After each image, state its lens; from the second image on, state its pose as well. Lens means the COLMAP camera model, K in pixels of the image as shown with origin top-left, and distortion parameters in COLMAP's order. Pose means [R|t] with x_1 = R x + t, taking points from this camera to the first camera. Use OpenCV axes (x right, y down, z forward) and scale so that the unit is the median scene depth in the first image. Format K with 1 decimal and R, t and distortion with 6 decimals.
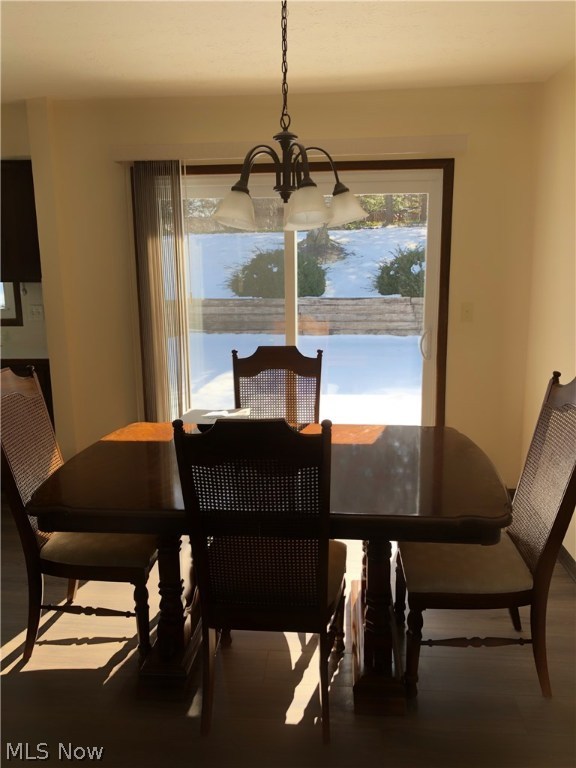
lens RADIAL K [[633.1, 0, 292.0], [0, 633.1, 376.6], [0, 0, 1]] dist [0.028380, 0.001113]
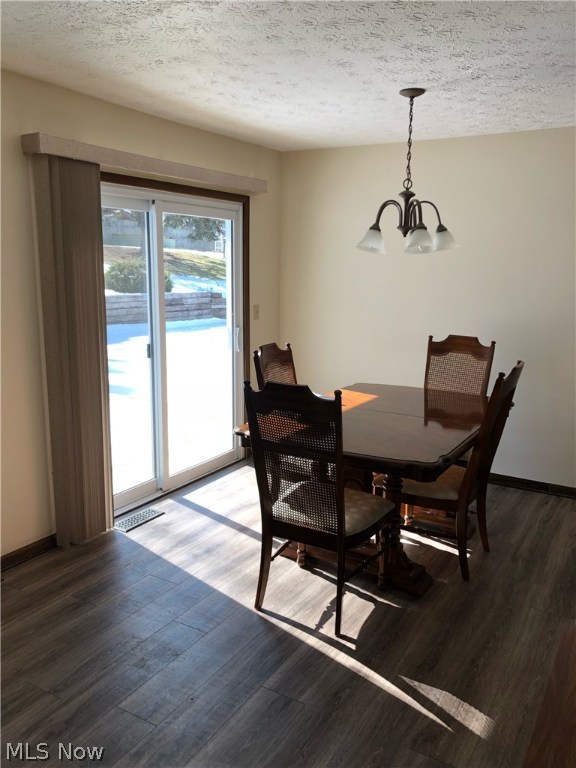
lens RADIAL K [[633.1, 0, 281.0], [0, 633.1, 380.9], [0, 0, 1]] dist [0.028380, 0.001113]
pose [[0.439126, -0.151773, 0.885513, -1.518173], [0.152113, 0.983958, 0.093213, -0.124560], [-0.885454, 0.093766, 0.455169, 0.603872]]
